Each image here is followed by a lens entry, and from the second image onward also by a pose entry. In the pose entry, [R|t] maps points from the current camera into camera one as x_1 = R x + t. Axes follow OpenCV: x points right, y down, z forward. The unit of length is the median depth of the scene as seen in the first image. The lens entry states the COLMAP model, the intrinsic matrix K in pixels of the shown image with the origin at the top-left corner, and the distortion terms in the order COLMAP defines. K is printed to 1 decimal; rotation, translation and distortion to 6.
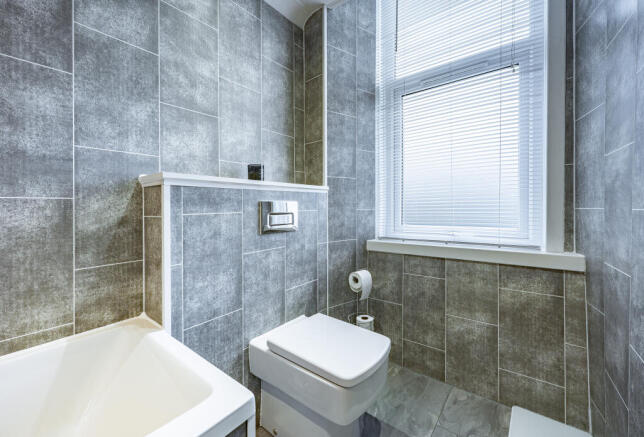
lens RADIAL K [[263.9, 0, 327.9], [0, 263.9, 207.0], [0, 0, 1]] dist [0.000407, -0.000158]
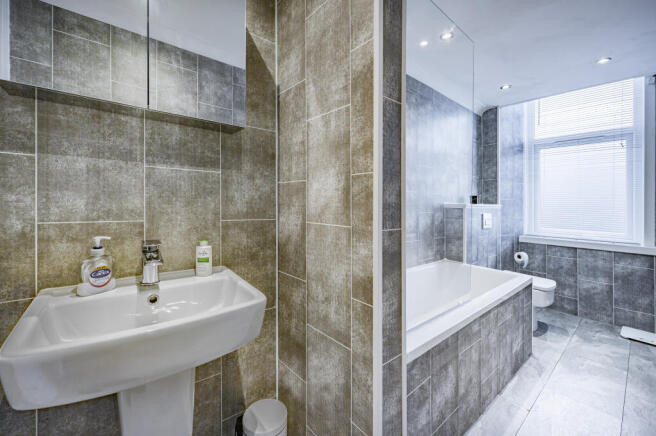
lens RADIAL K [[263.8, 0, 337.7], [0, 263.8, 195.1], [0, 0, 1]] dist [0.002186, 0.000462]
pose [[0.979083, 0.025029, -0.201918, -0.950656], [-0.031876, 0.999019, -0.030729, -0.068966], [0.200950, 0.036522, 0.978920, -1.317084]]
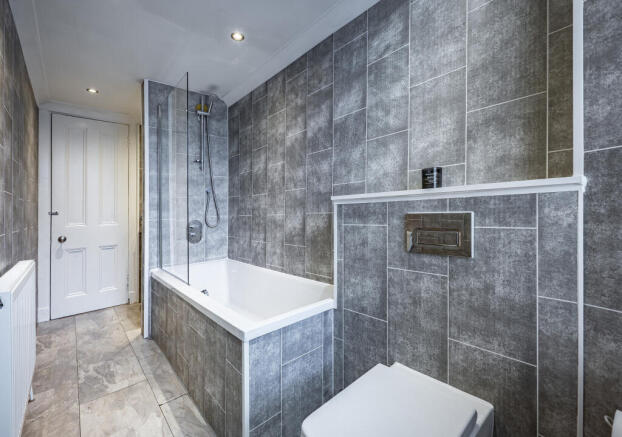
lens RADIAL K [[268.2, 0, 312.9], [0, 268.2, 194.8], [0, 0, 1]] dist [-0.001807, -0.000102]
pose [[-0.178441, -0.042770, -0.983021, 0.664685], [0.031505, 0.998294, -0.049153, -0.048741], [0.983446, -0.039741, -0.176789, 0.823866]]
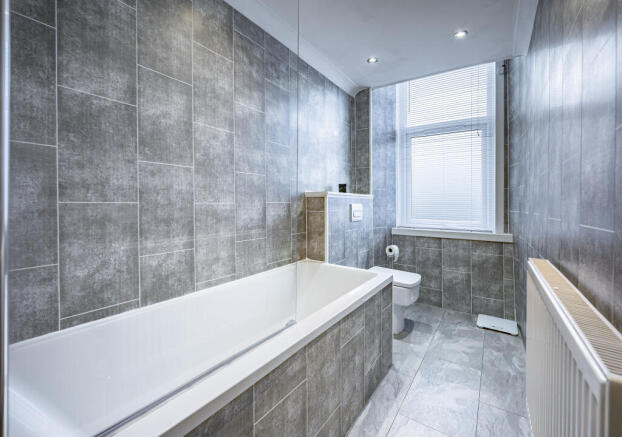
lens RADIAL K [[268.2, 0, 312.9], [0, 268.2, 194.8], [0, 0, 1]] dist [-0.001807, -0.000102]
pose [[0.998099, 0.020483, 0.058124, -0.617480], [-0.018495, 0.999232, -0.034532, -0.016550], [-0.058787, 0.033392, 0.997712, -0.876629]]
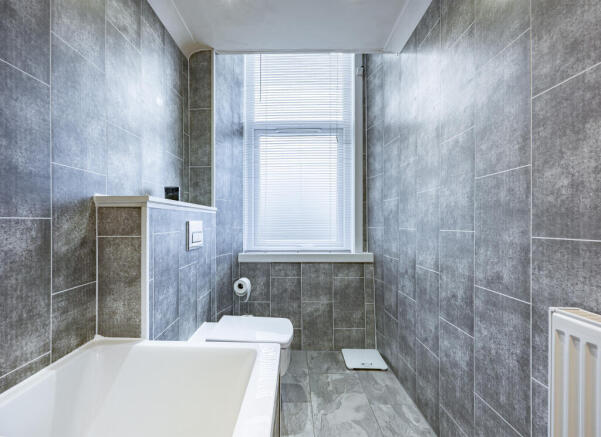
lens RADIAL K [[277.9, 0, 286.5], [0, 277.9, 215.3], [0, 0, 1]] dist [-0.000867, 0.000113]
pose [[0.811053, 0.024732, 0.584450, -0.584781], [-0.008780, 0.999508, -0.030112, -0.014254], [-0.584907, 0.019290, 0.810871, -0.199099]]
